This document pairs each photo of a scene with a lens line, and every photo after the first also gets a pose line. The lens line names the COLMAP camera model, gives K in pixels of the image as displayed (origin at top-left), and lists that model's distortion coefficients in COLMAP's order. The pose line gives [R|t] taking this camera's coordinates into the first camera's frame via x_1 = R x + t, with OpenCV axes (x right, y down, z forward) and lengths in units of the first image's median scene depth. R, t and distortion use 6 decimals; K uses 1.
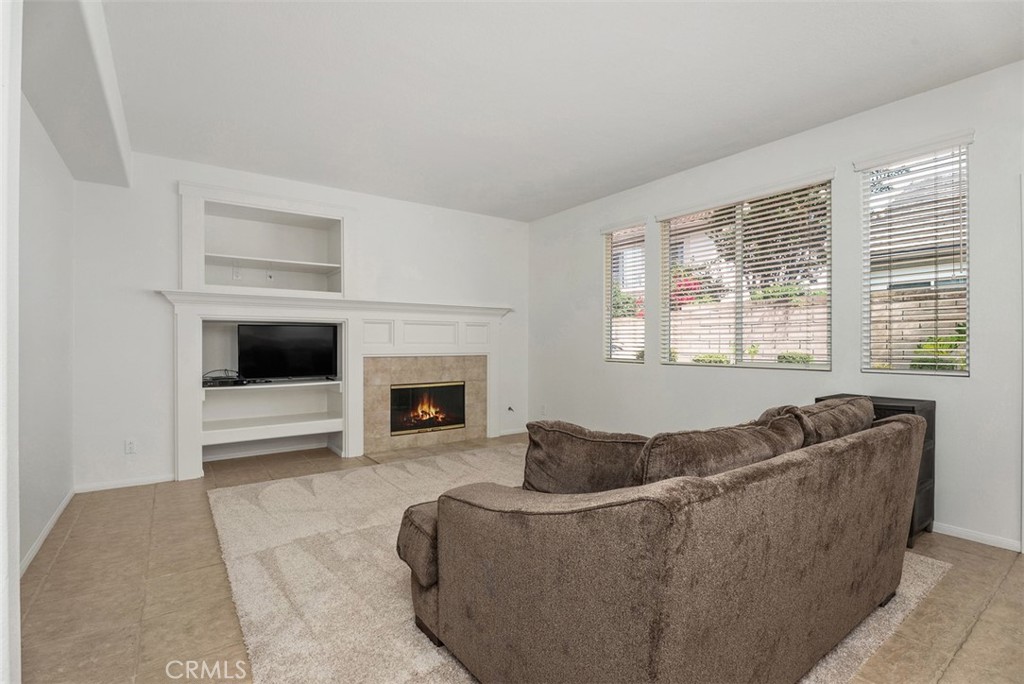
lens RADIAL K [[483.3, 0, 512.0], [0, 483.3, 342.0], [0, 0, 1]] dist [0.001595, 0.000162]
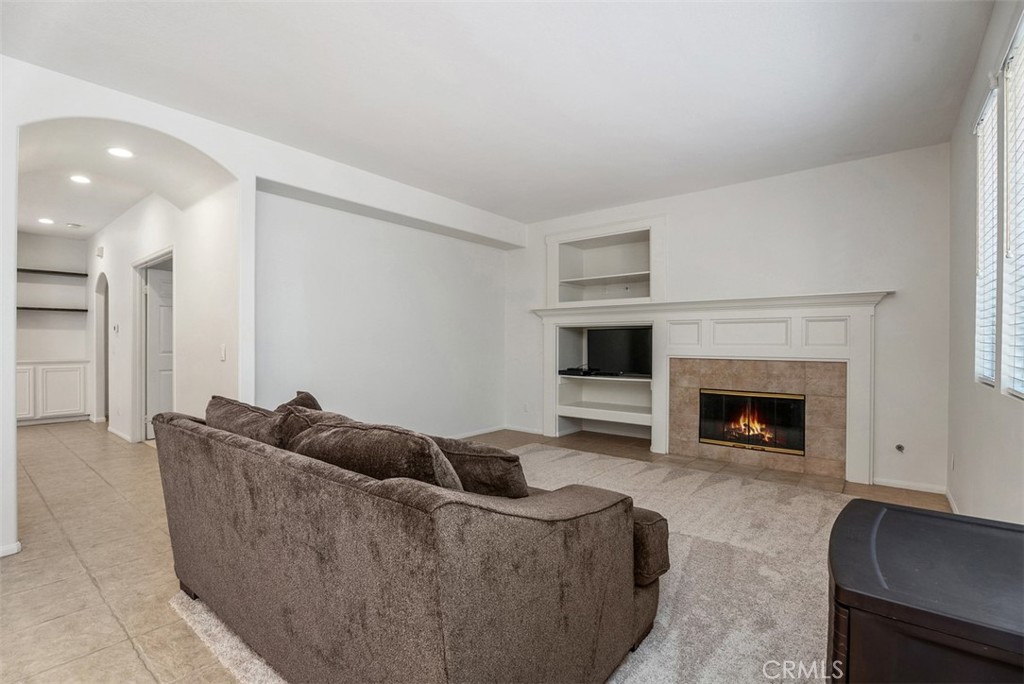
lens RADIAL K [[470.8, 0, 512.0], [0, 470.8, 342.0], [0, 0, 1]] dist [-0.002341, -0.000249]
pose [[0.279695, -0.000205, -0.960089, 0.535730], [-0.001822, 0.999998, -0.000744, -0.000617], [0.960087, 0.001958, 0.279694, 0.394400]]
